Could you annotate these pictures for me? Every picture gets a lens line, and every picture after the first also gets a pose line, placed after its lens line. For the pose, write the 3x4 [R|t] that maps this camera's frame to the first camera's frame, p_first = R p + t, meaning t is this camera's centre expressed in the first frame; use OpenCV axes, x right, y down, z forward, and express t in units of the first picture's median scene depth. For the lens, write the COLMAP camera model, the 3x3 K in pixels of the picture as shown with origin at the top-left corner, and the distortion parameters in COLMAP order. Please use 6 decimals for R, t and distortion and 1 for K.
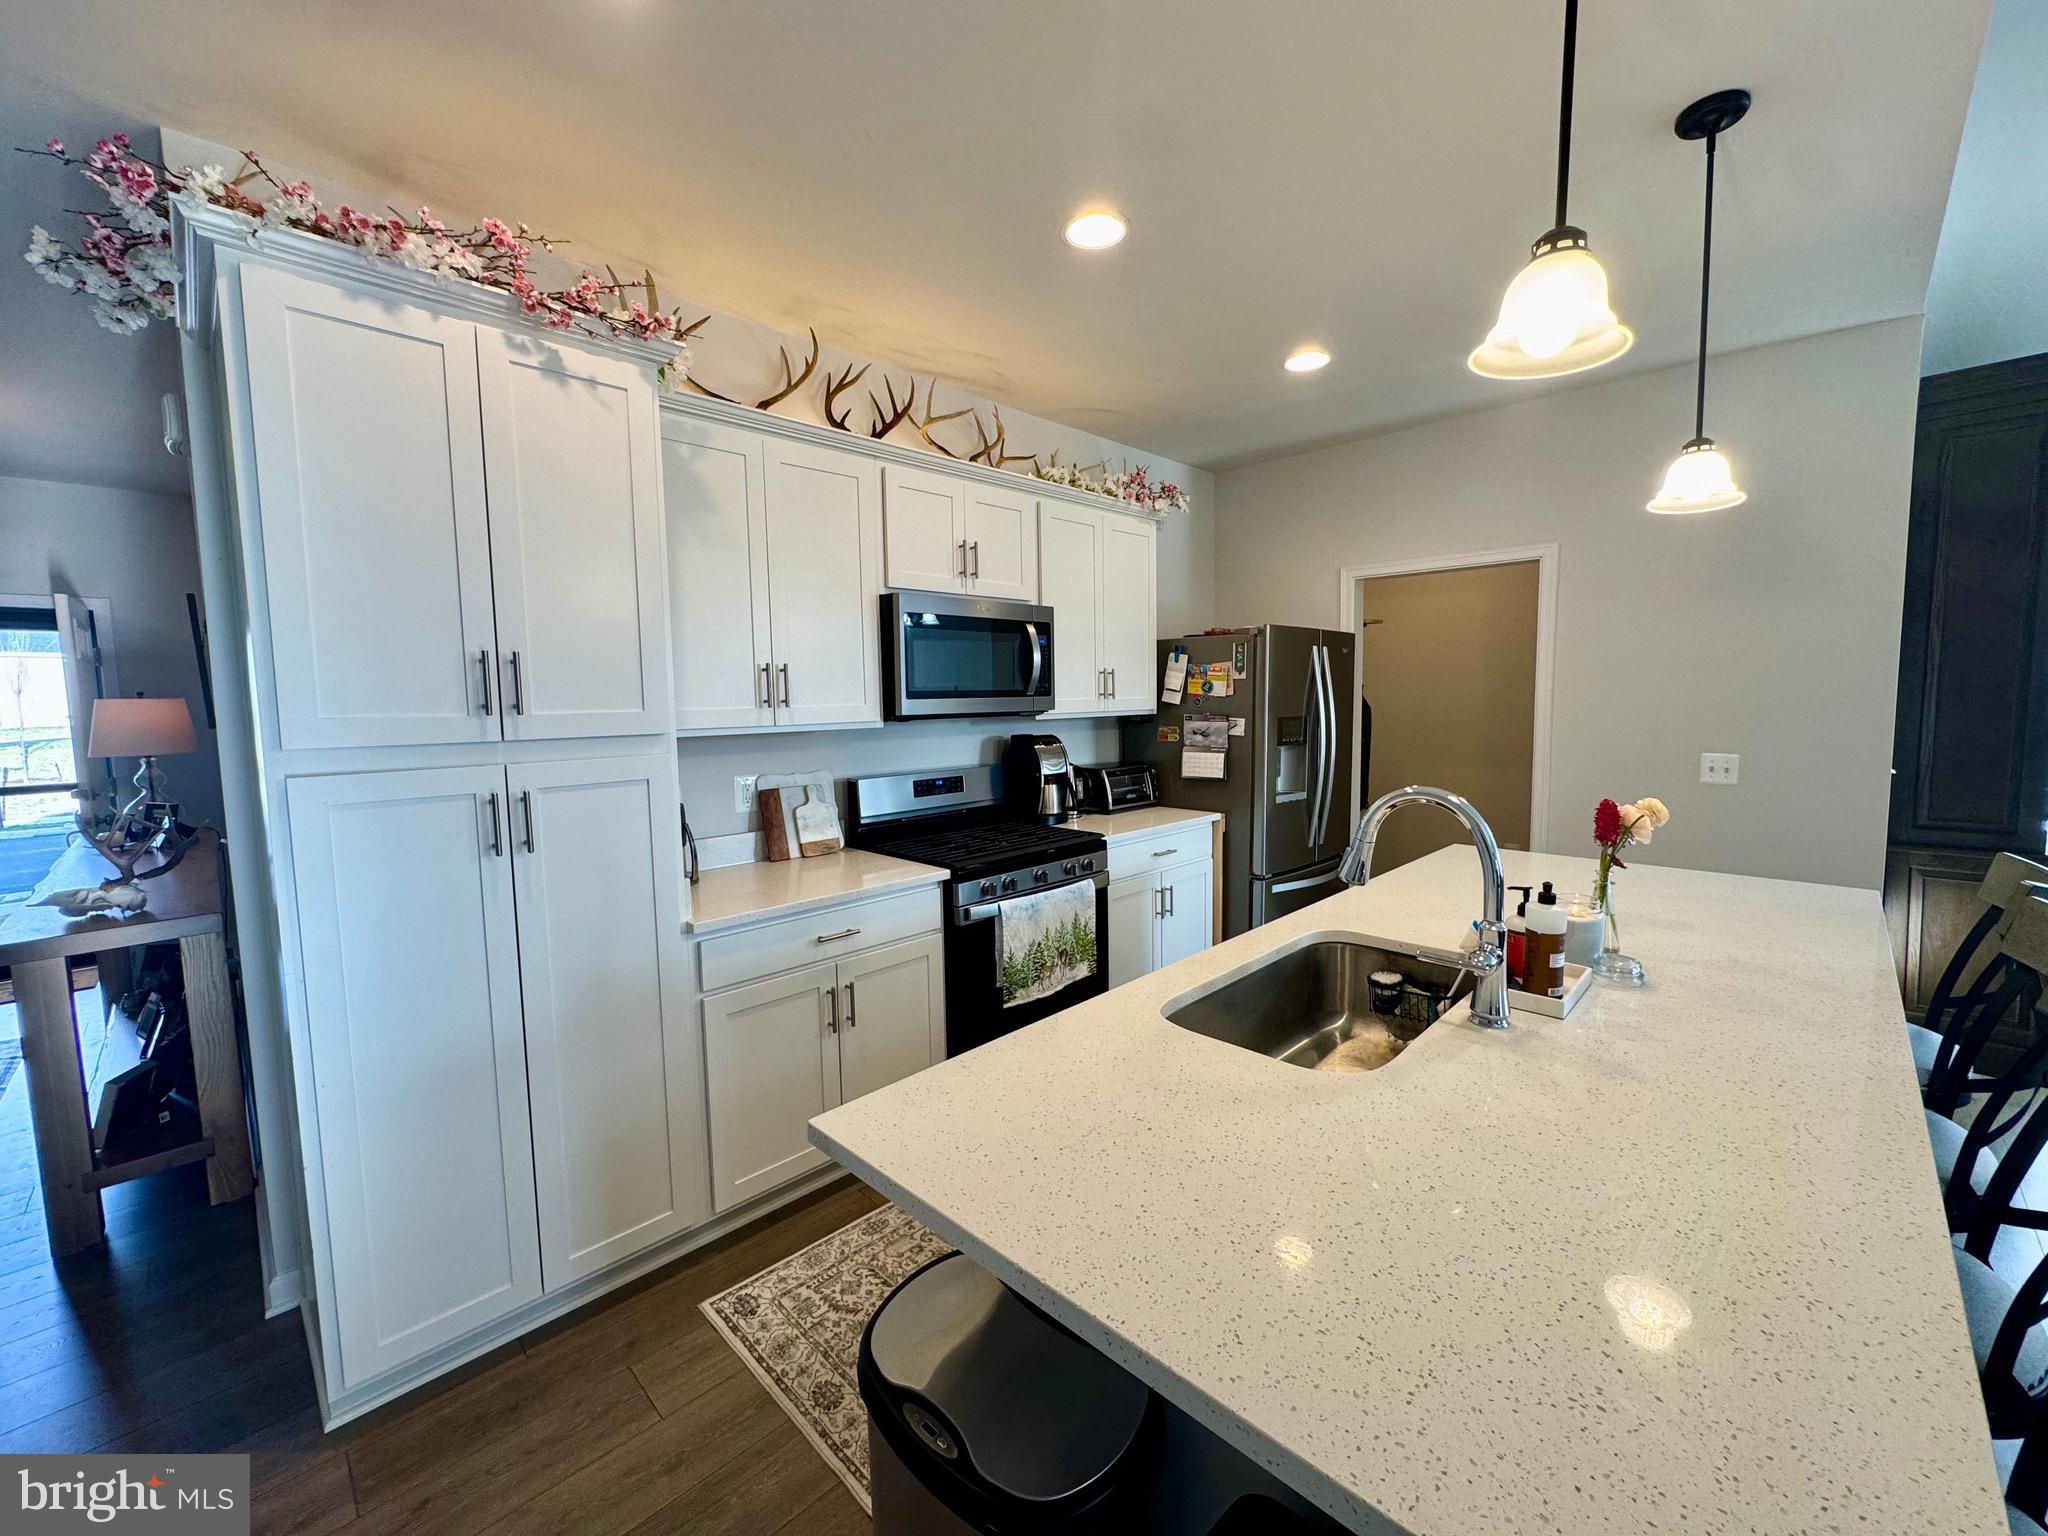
lens RADIAL K [[826.5, 0, 1027.7], [0, 826.5, 766.9], [0, 0, 1]] dist [-0.001807, 0.000365]
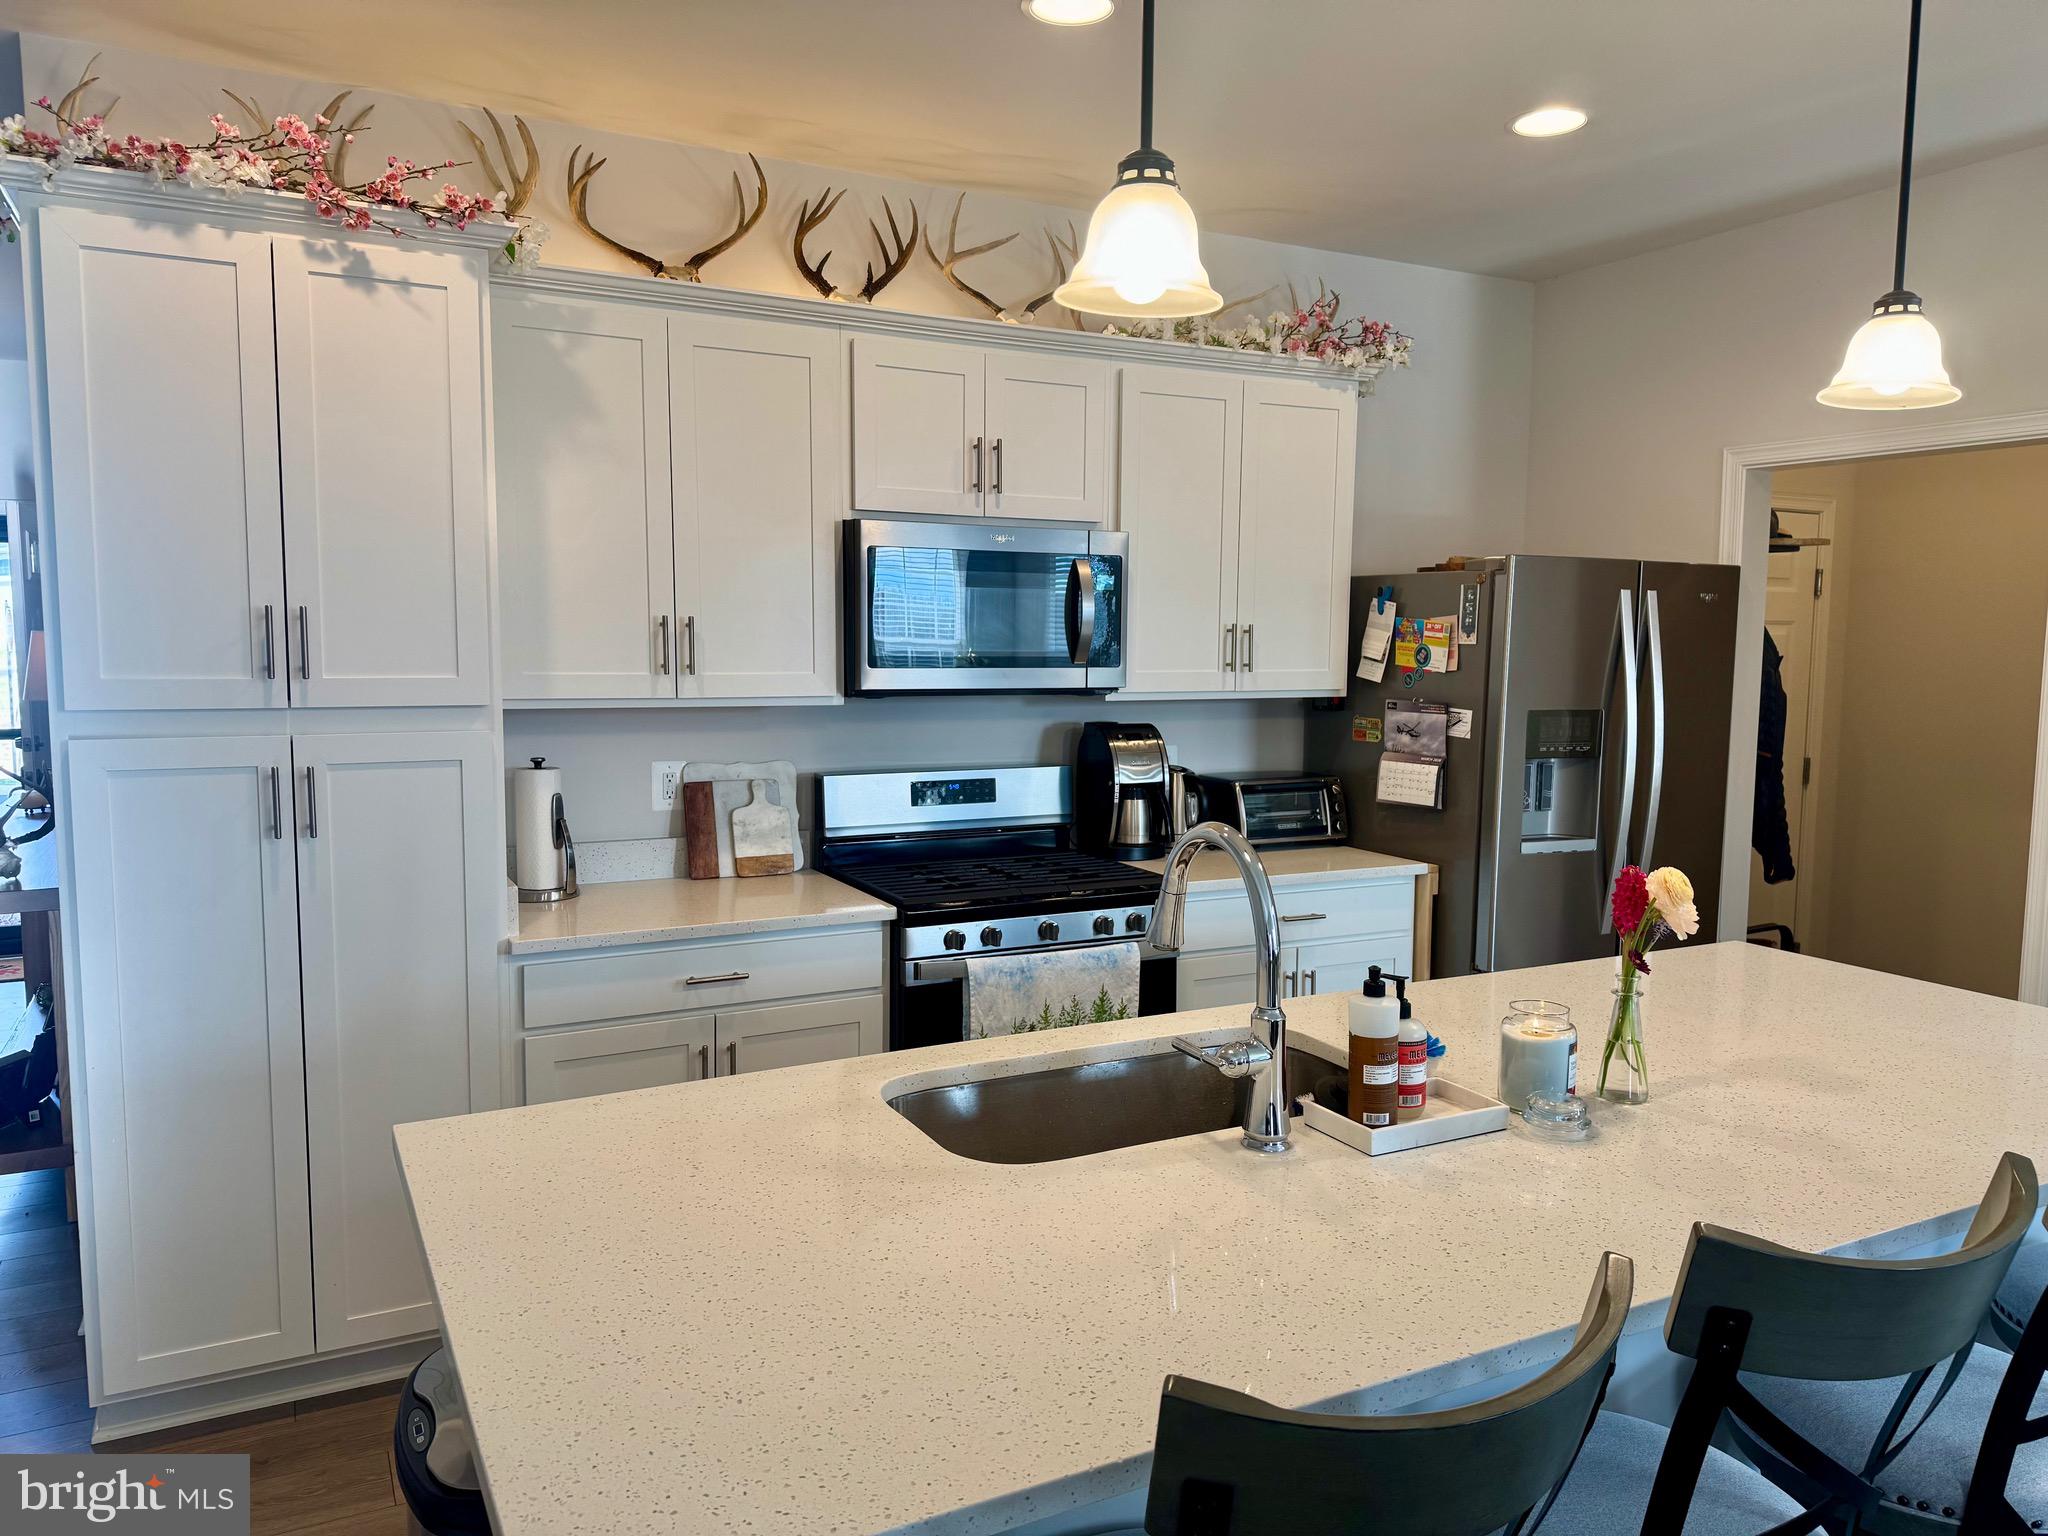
lens RADIAL K [[1464.1, 0, 1029.0], [0, 1464.1, 784.4], [0, 0, 1]] dist [0.046560, -0.049062]
pose [[0.953679, 0.057271, -0.295325, 0.364650], [-0.052106, 0.998320, 0.025336, -0.019634], [0.296279, -0.008774, 0.955061, -0.166225]]
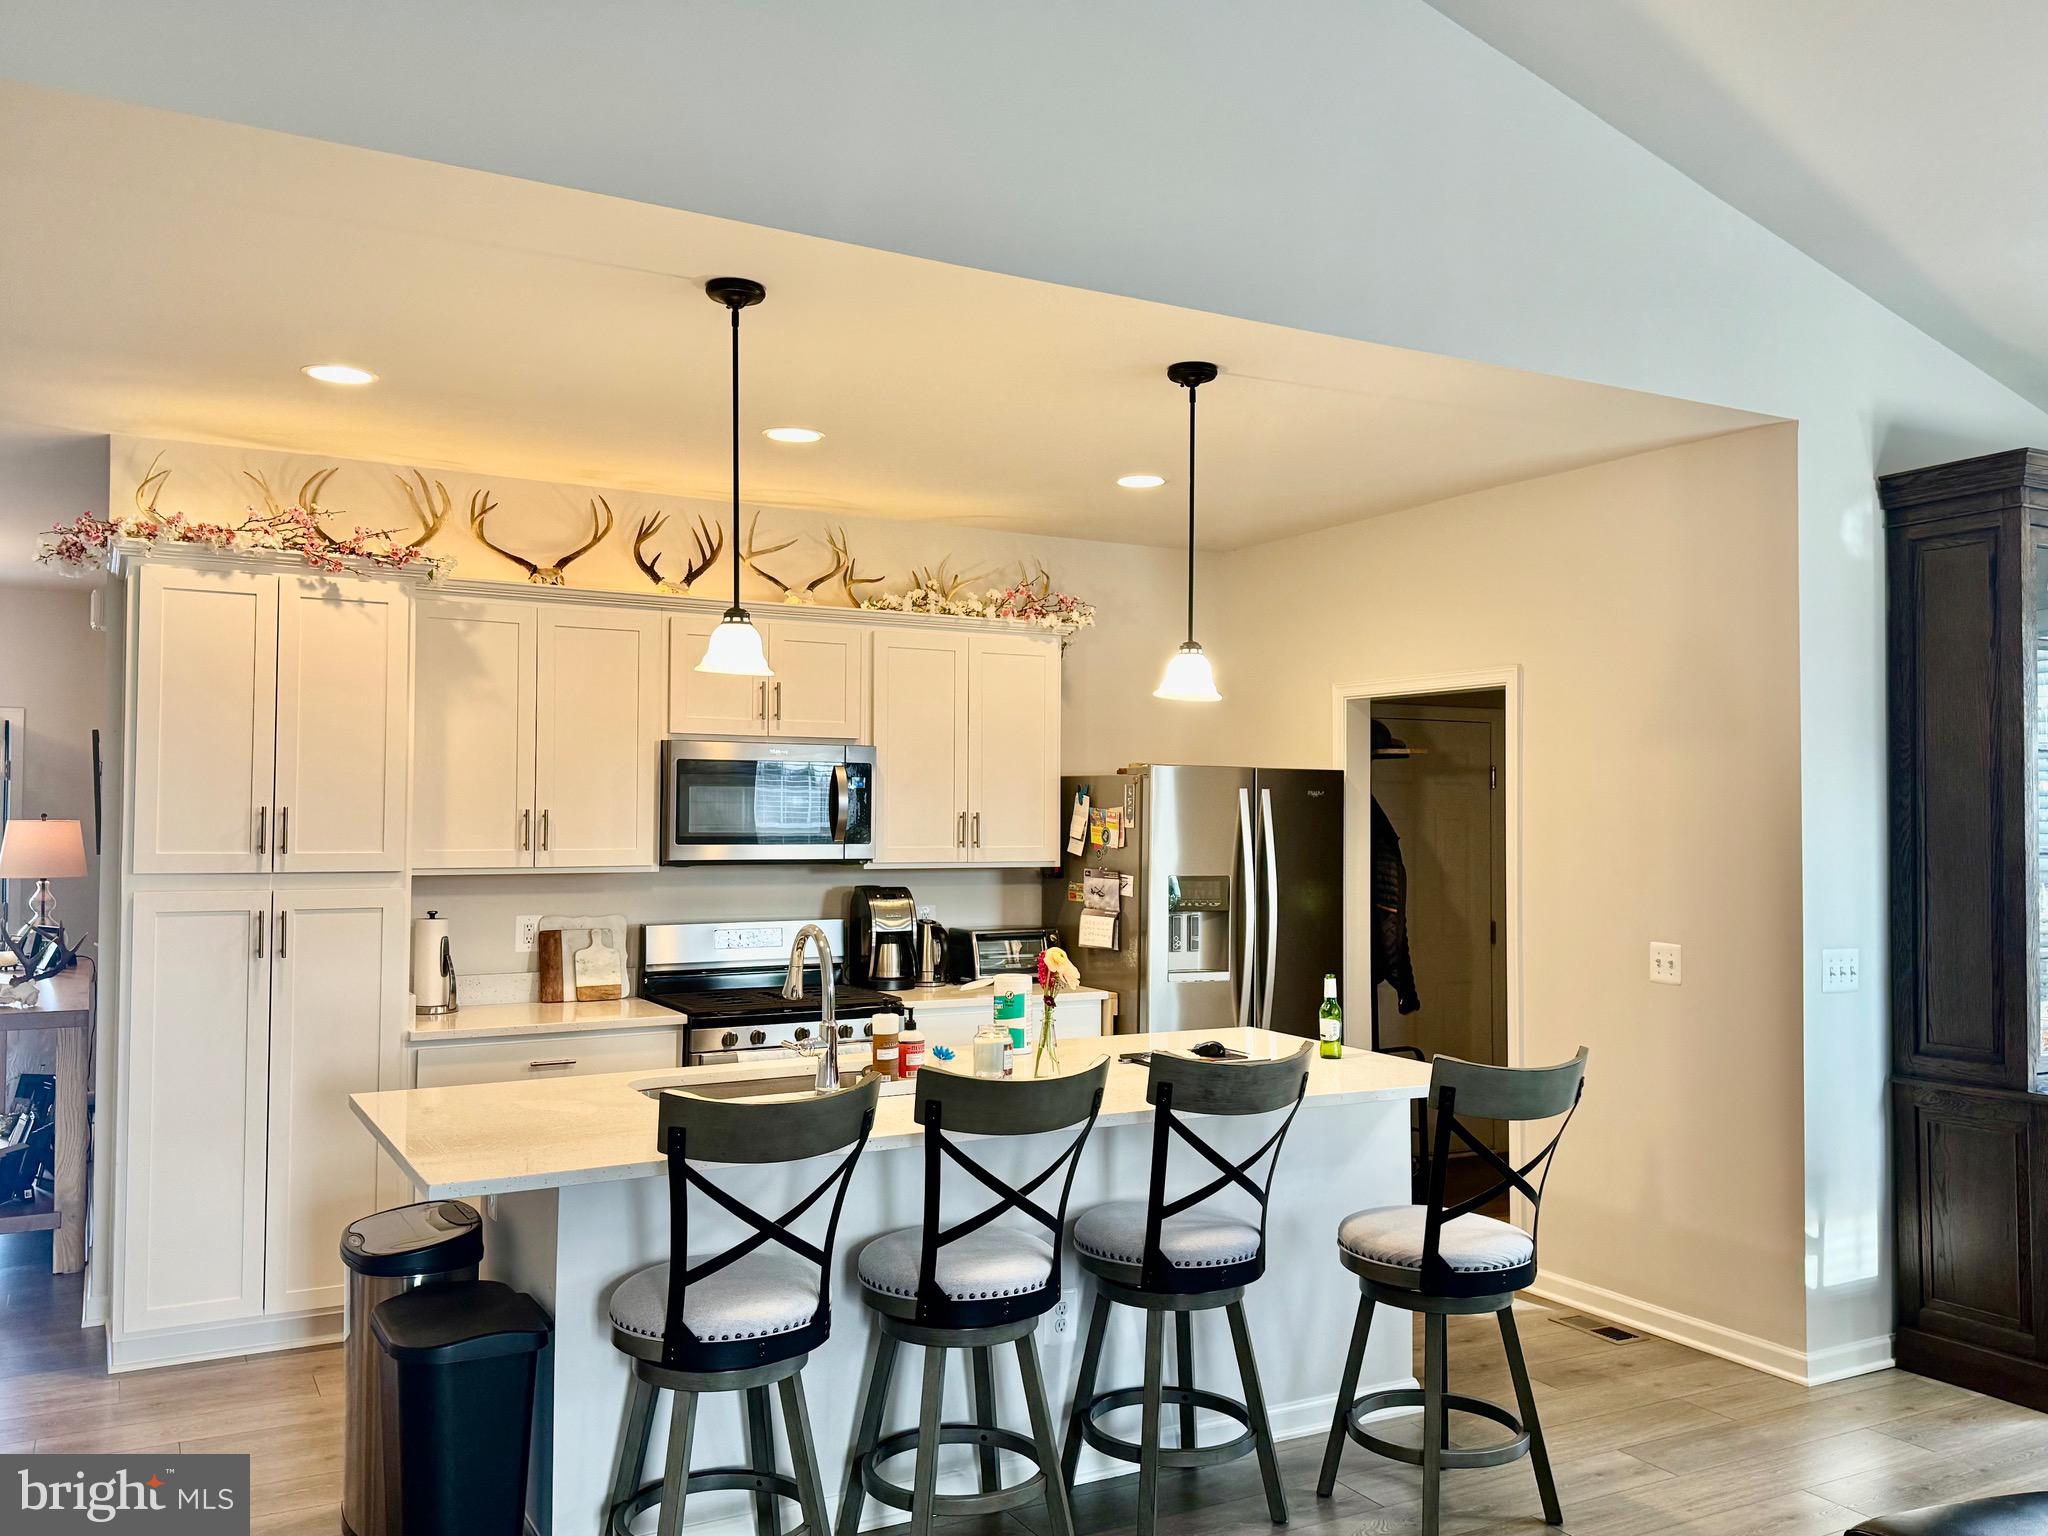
lens RADIAL K [[1650.6, 0, 1067.5], [0, 1650.6, 769.9], [0, 0, 1]] dist [0.046484, -0.075193]
pose [[0.966068, 0.018665, -0.257613, 0.824665], [-0.047256, 0.993323, -0.105241, 0.016357], [0.253928, 0.113844, 0.960500, -0.810810]]
